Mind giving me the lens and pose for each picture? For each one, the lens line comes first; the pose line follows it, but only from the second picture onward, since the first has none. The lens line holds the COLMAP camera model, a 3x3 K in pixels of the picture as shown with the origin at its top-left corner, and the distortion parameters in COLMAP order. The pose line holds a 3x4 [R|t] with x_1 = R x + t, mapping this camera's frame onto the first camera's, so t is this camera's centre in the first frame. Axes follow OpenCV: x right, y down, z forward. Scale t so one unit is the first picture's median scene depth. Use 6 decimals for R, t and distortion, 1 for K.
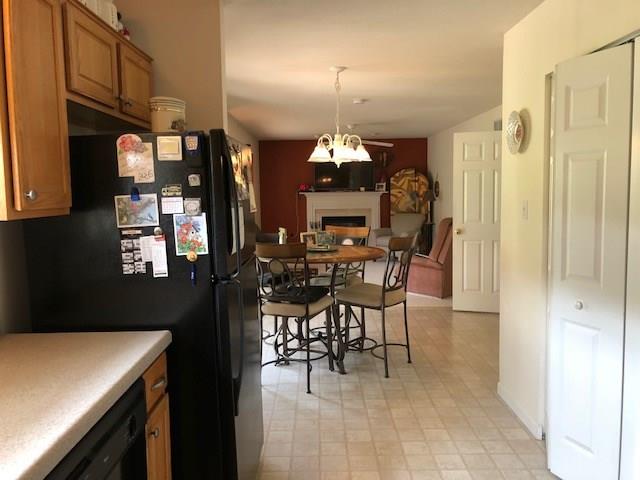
lens RADIAL K [[519.6, 0, 320.8], [0, 519.6, 239.1], [0, 0, 1]] dist [0.010508, -0.000512]
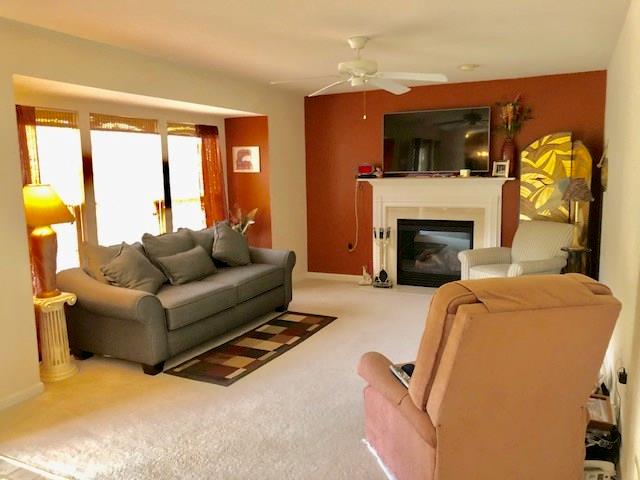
lens RADIAL K [[519.6, 0, 320.0], [0, 519.6, 239.8], [0, 0, 1]] dist [0.010508, -0.000512]
pose [[0.898169, 0.060160, -0.435516, 0.186107], [-0.037602, 0.997476, 0.060238, -0.053188], [0.438040, -0.037728, 0.898163, 0.435028]]
